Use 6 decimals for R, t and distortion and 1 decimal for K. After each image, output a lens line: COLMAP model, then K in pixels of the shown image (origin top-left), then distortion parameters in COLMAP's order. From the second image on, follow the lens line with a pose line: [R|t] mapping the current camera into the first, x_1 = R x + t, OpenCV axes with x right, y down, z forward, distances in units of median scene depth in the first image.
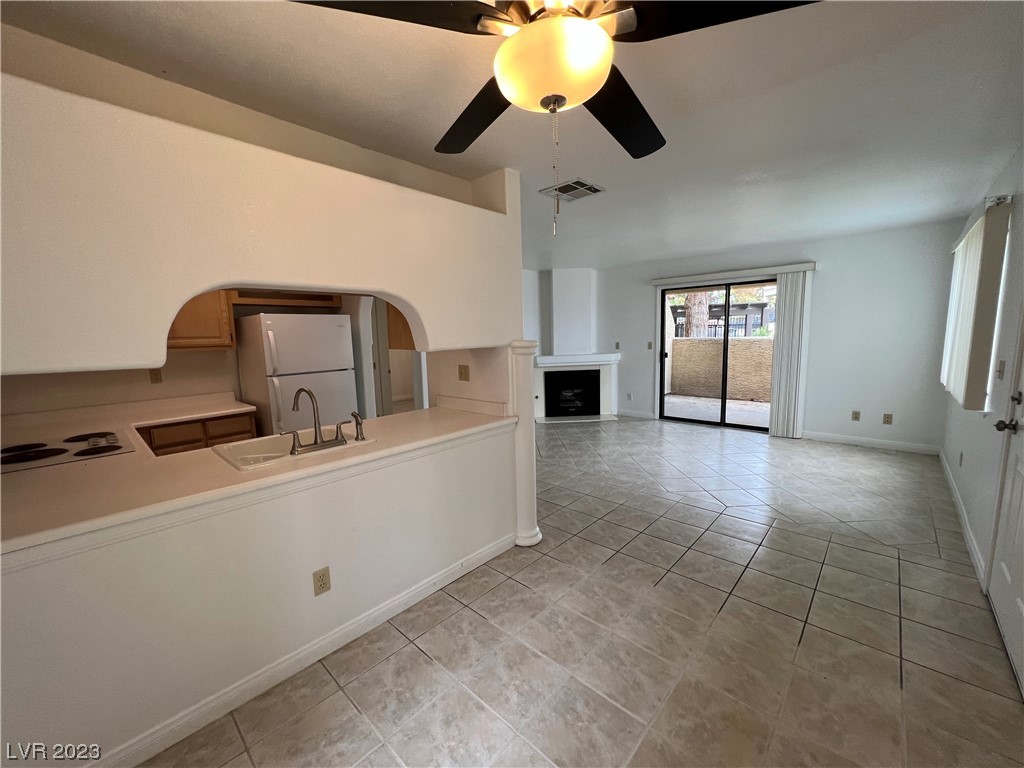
lens RADIAL K [[407.6, 0, 509.6], [0, 407.6, 385.6], [0, 0, 1]] dist [-0.002130, 0.000705]
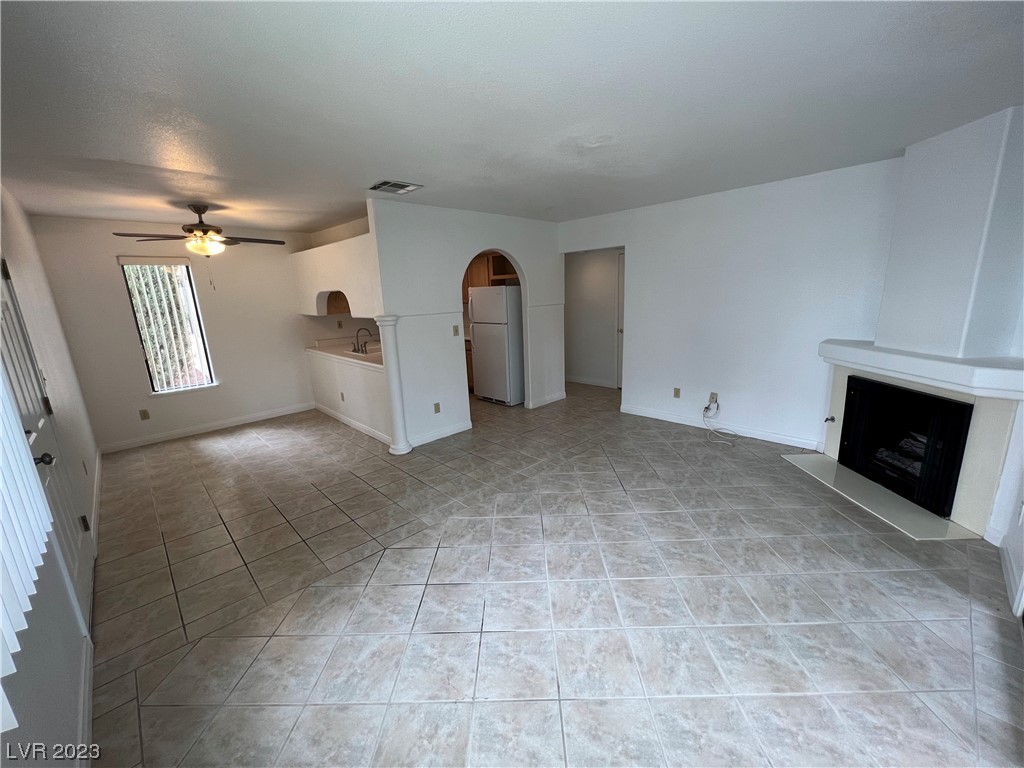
lens RADIAL K [[407.6, 0, 513.6], [0, 407.6, 384.4], [0, 0, 1]] dist [-0.002130, 0.000705]
pose [[-0.043428, 0.252390, -0.966651, 1.796895], [-0.087704, 0.962865, 0.255342, -0.347364], [0.995199, 0.095868, -0.019680, 1.831752]]
